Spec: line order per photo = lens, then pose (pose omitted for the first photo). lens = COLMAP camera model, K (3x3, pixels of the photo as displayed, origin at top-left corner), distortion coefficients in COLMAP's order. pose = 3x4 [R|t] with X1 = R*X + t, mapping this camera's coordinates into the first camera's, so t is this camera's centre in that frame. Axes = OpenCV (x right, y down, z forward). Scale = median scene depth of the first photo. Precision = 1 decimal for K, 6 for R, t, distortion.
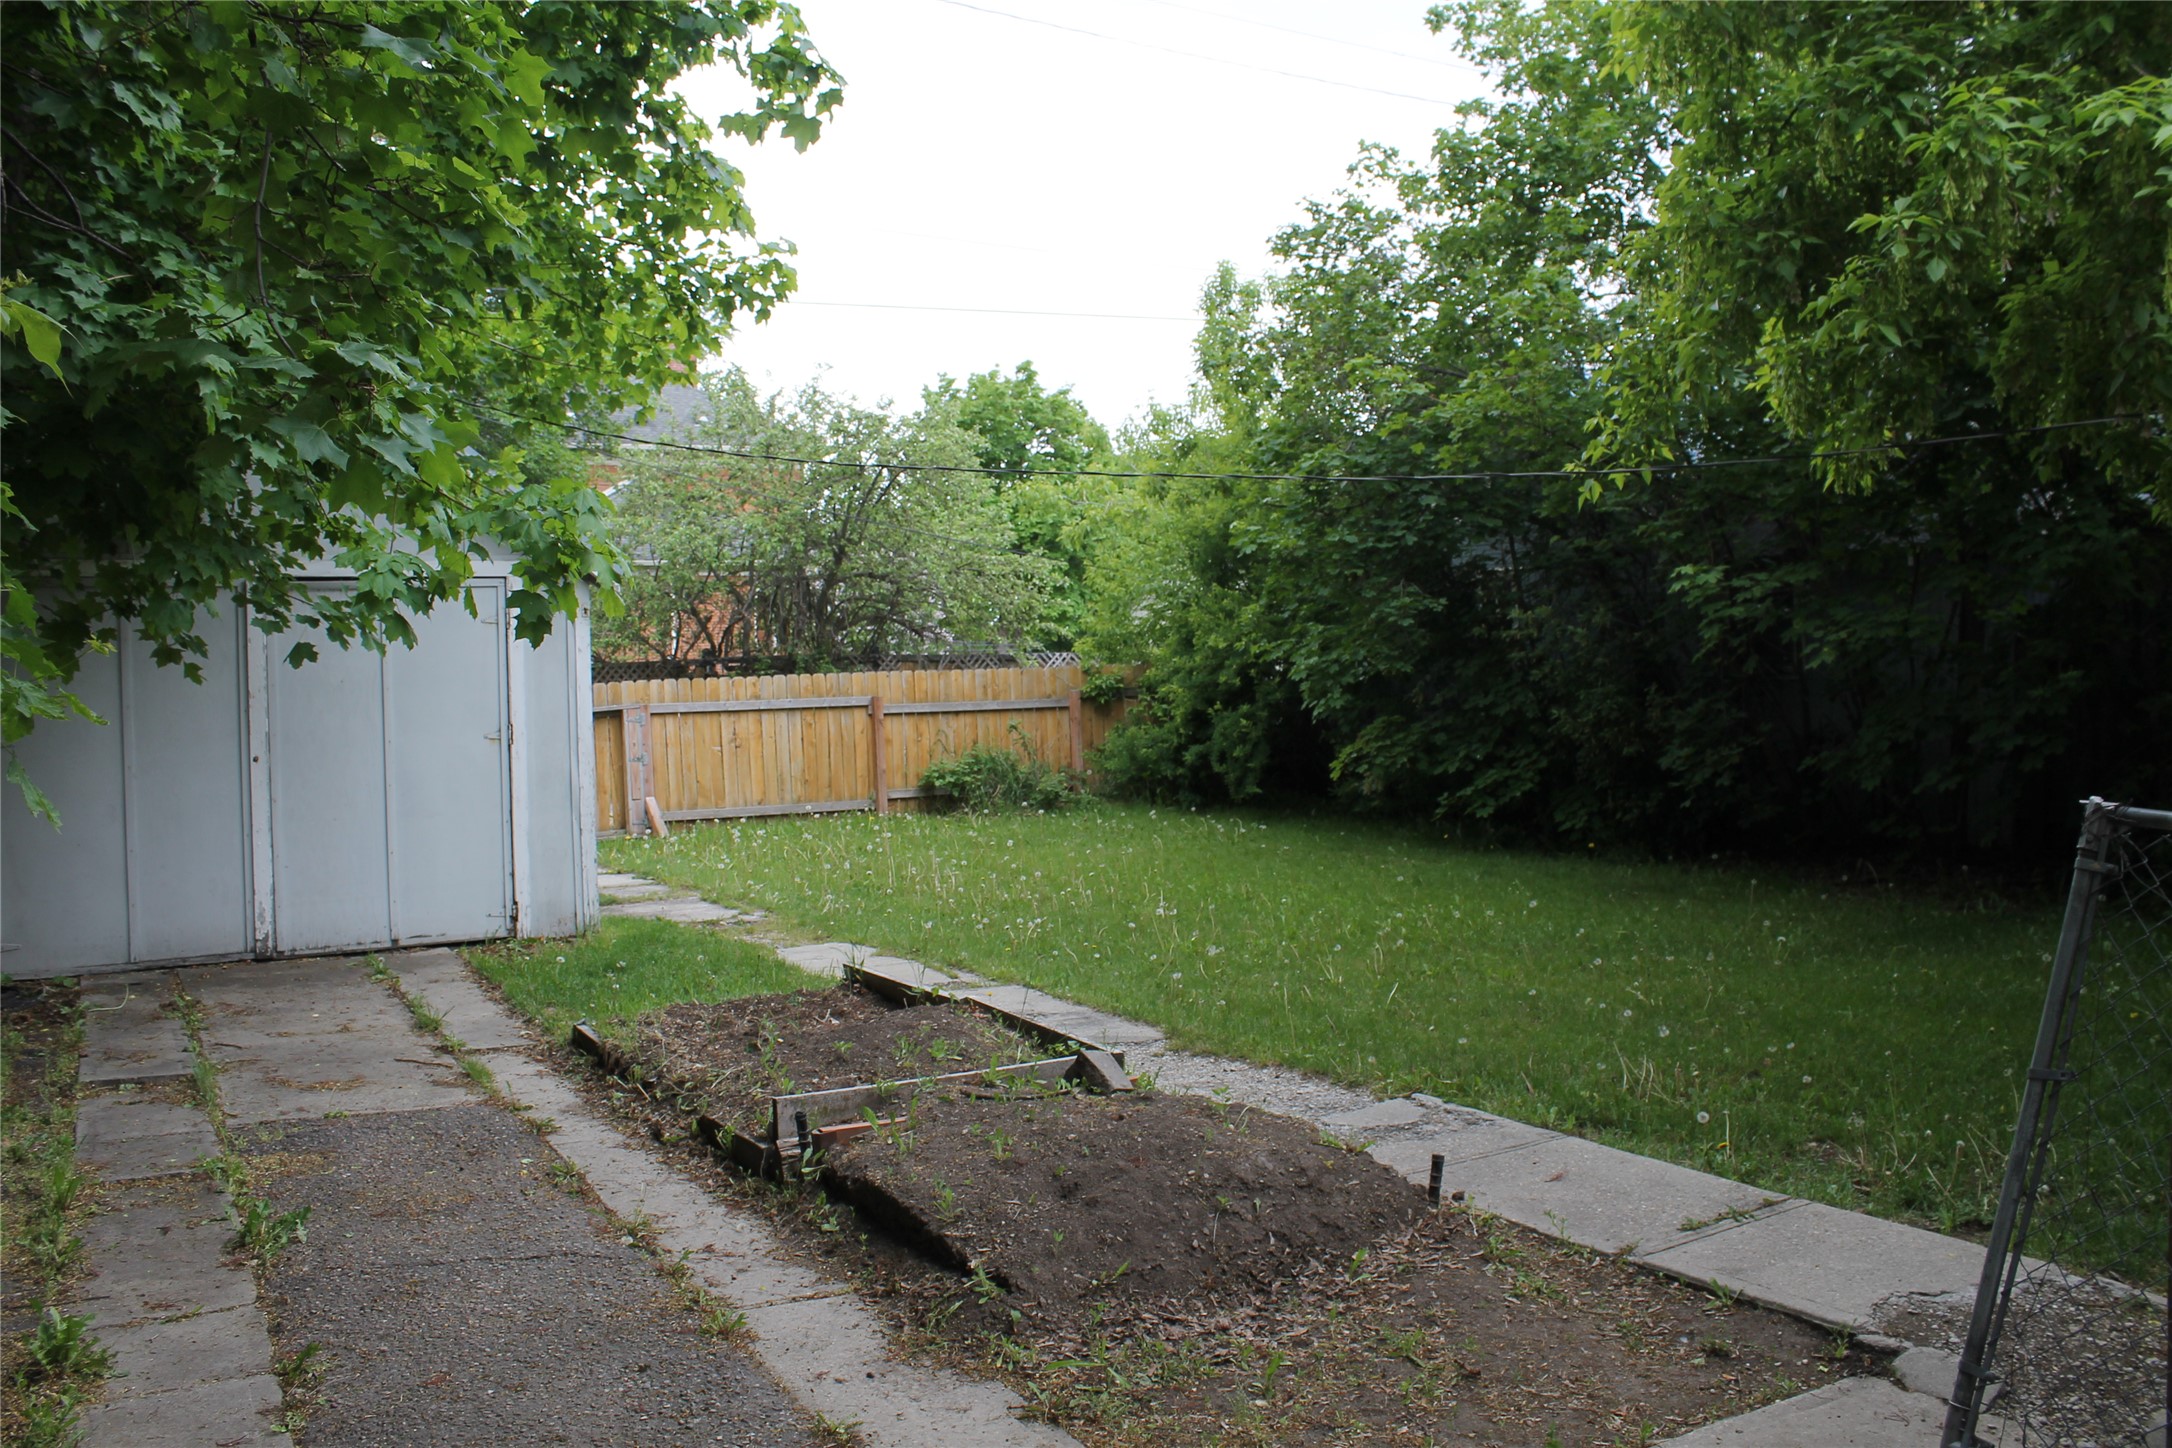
lens RADIAL K [[1875.0, 0, 1086.9], [0, 1875.0, 701.5], [0, 0, 1]] dist [-0.163908, 0.162951]
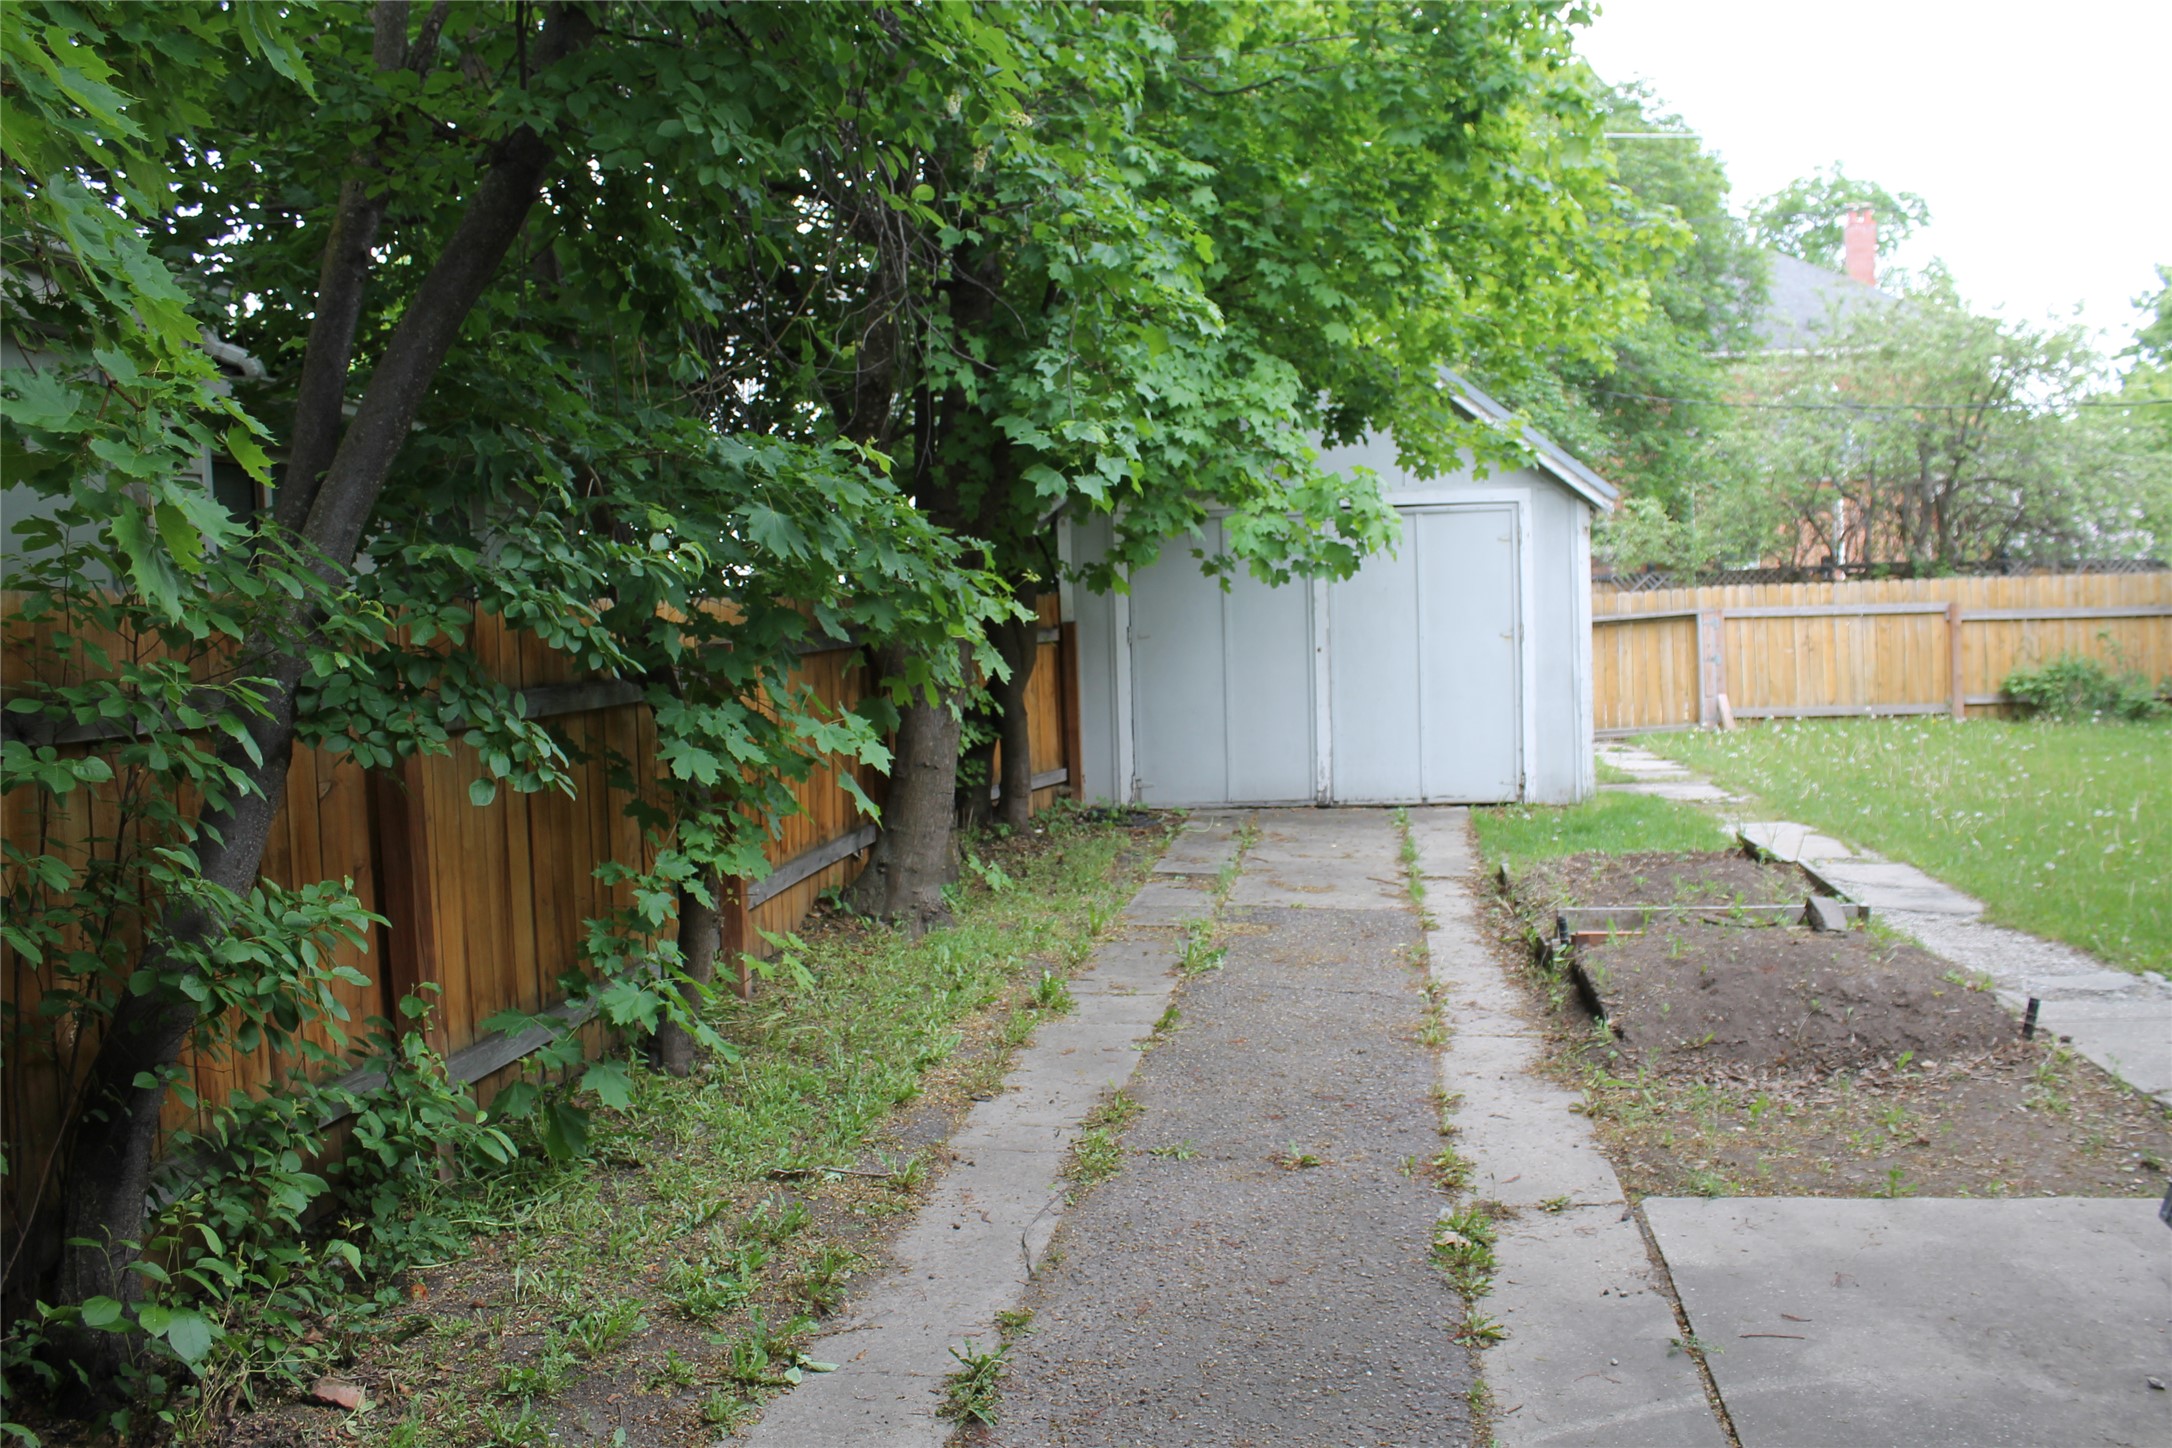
lens RADIAL K [[1875.0, 0, 1086.9], [0, 1875.0, 701.5], [0, 0, 1]] dist [-0.163908, 0.162951]
pose [[0.798077, 0.034921, -0.601543, 0.116513], [-0.002942, 0.998533, 0.054065, -0.001501], [0.602549, -0.041378, 0.797009, -0.082986]]
